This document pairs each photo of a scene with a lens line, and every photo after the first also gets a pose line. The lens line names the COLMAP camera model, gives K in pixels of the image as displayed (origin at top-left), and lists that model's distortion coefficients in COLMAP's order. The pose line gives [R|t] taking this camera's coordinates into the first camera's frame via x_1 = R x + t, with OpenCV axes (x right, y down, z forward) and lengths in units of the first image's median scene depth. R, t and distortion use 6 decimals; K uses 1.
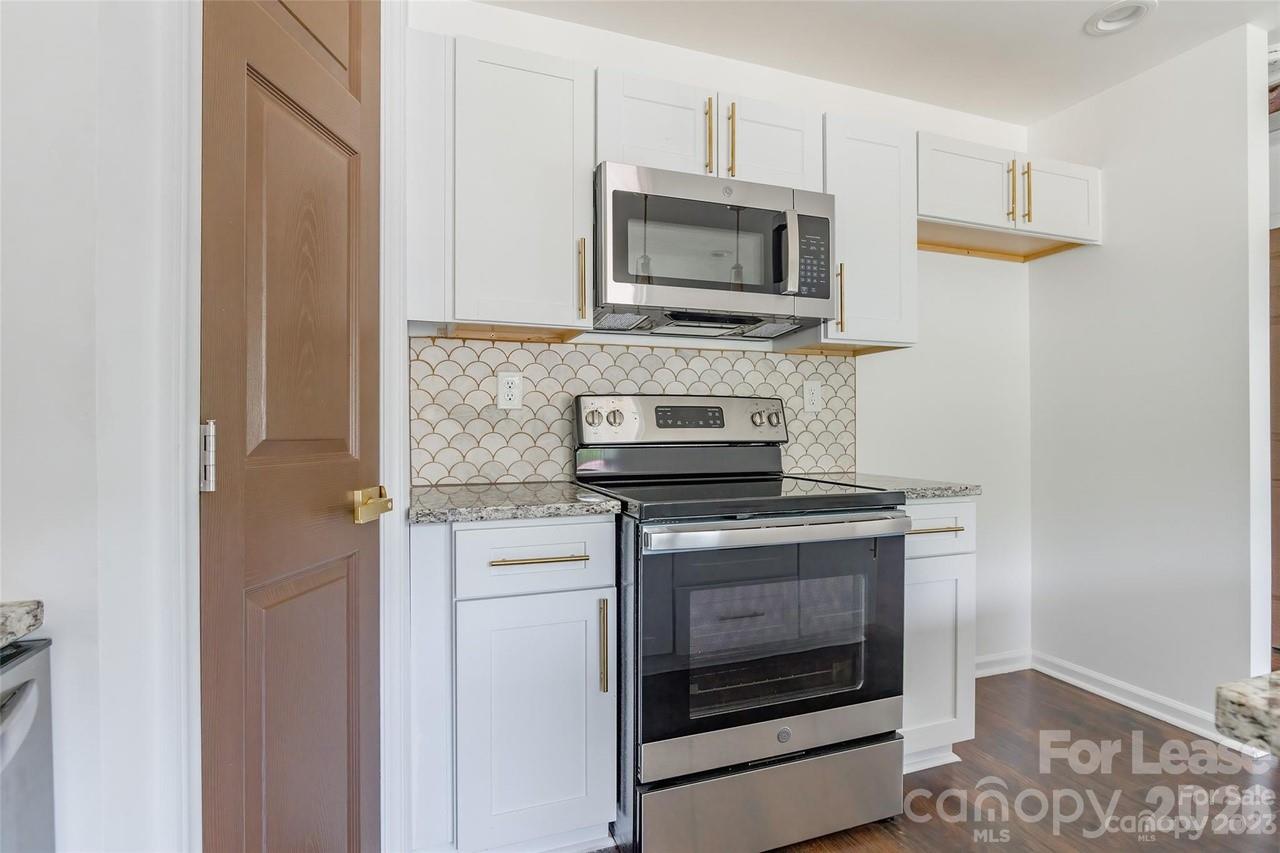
lens RADIAL K [[598.2, 0, 640.0], [0, 598.2, 426.5], [0, 0, 1]] dist [-0.001384, -0.000107]
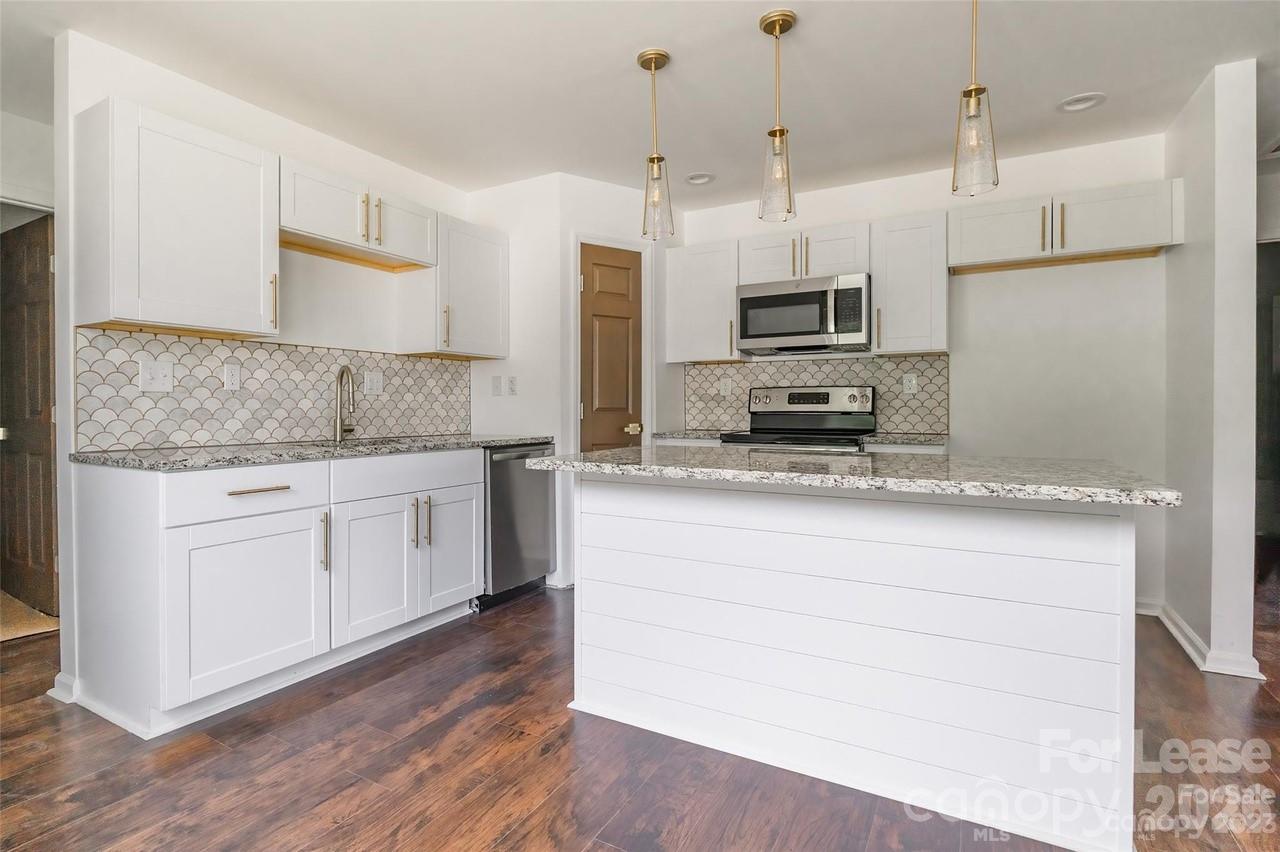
lens RADIAL K [[648.7, 0, 611.5], [0, 648.7, 416.9], [0, 0, 1]] dist [0.000736, 0.000389]
pose [[0.649884, 0.013105, -0.759920, 1.252164], [0.003282, 0.999794, 0.020048, -0.000824], [0.760026, -0.015523, 0.649707, -0.796242]]
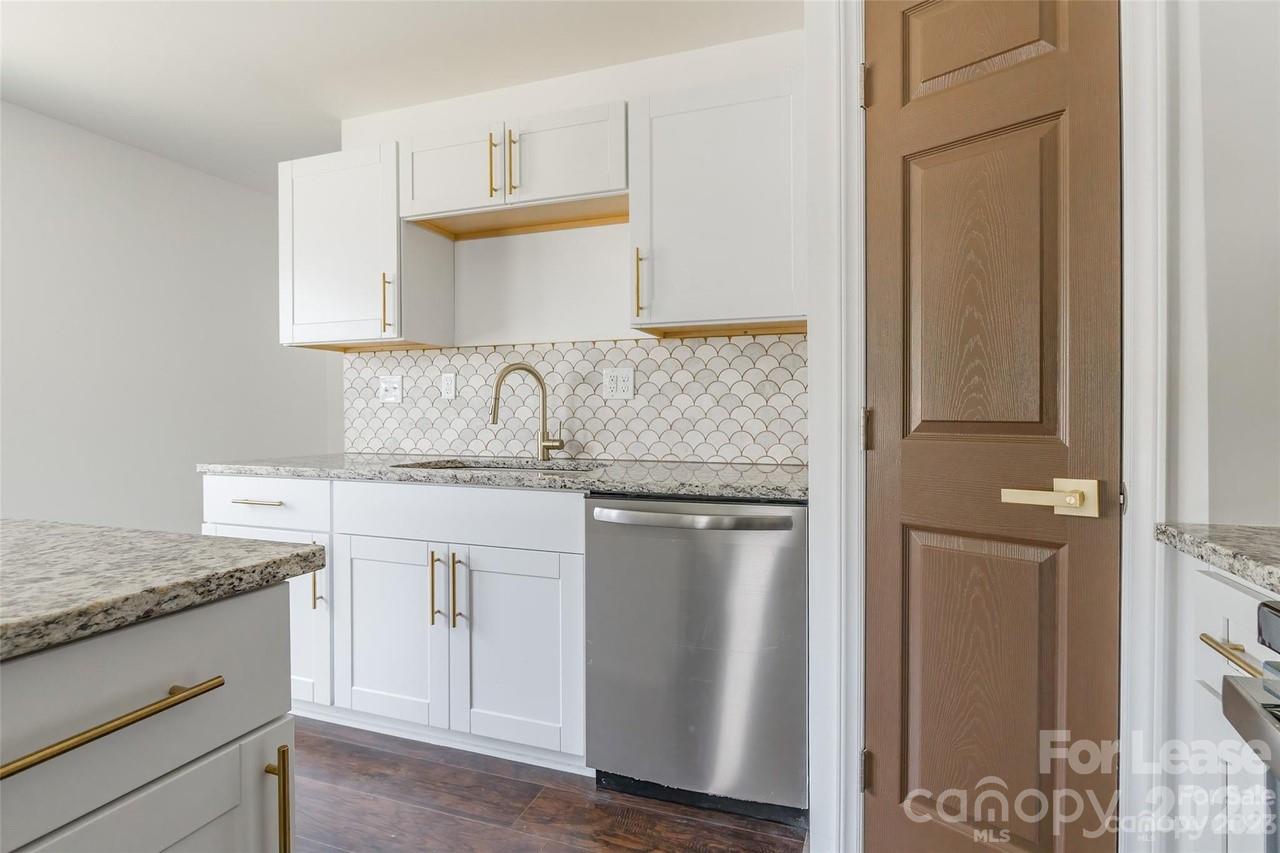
lens RADIAL K [[602.7, 0, 666.8], [0, 602.7, 412.9], [0, 0, 1]] dist [-0.002373, -0.000284]
pose [[-0.617501, 0.001089, -0.786569, 0.364192], [0.006836, 0.999969, -0.003982, 0.004060], [0.786540, -0.007836, -0.617490, 0.650172]]
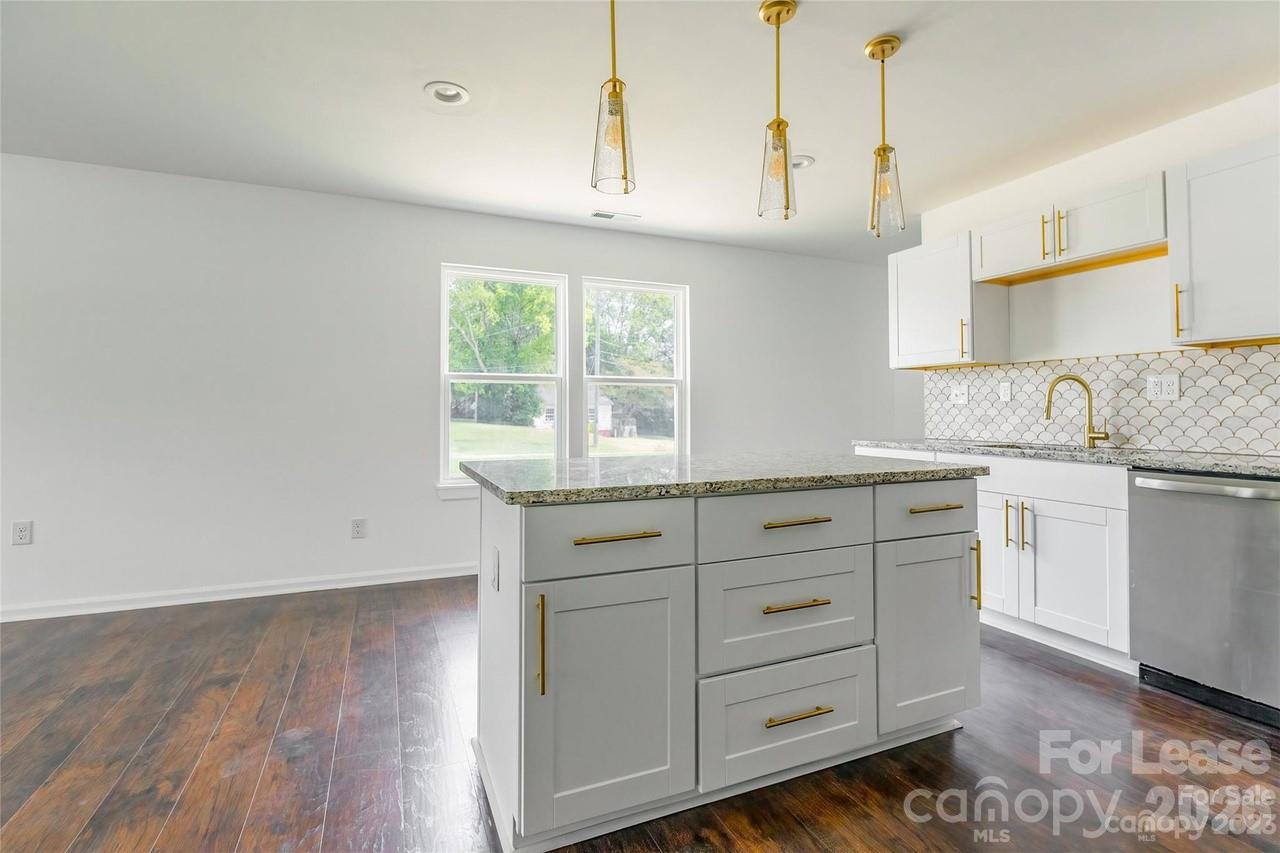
lens RADIAL K [[604.3, 0, 646.2], [0, 604.3, 399.7], [0, 0, 1]] dist [-0.014630, 0.000269]
pose [[-0.996703, -0.002154, -0.081110, 0.832922], [-0.000056, 0.999666, -0.025856, 0.006973], [0.081139, -0.025766, -0.996370, 1.160859]]
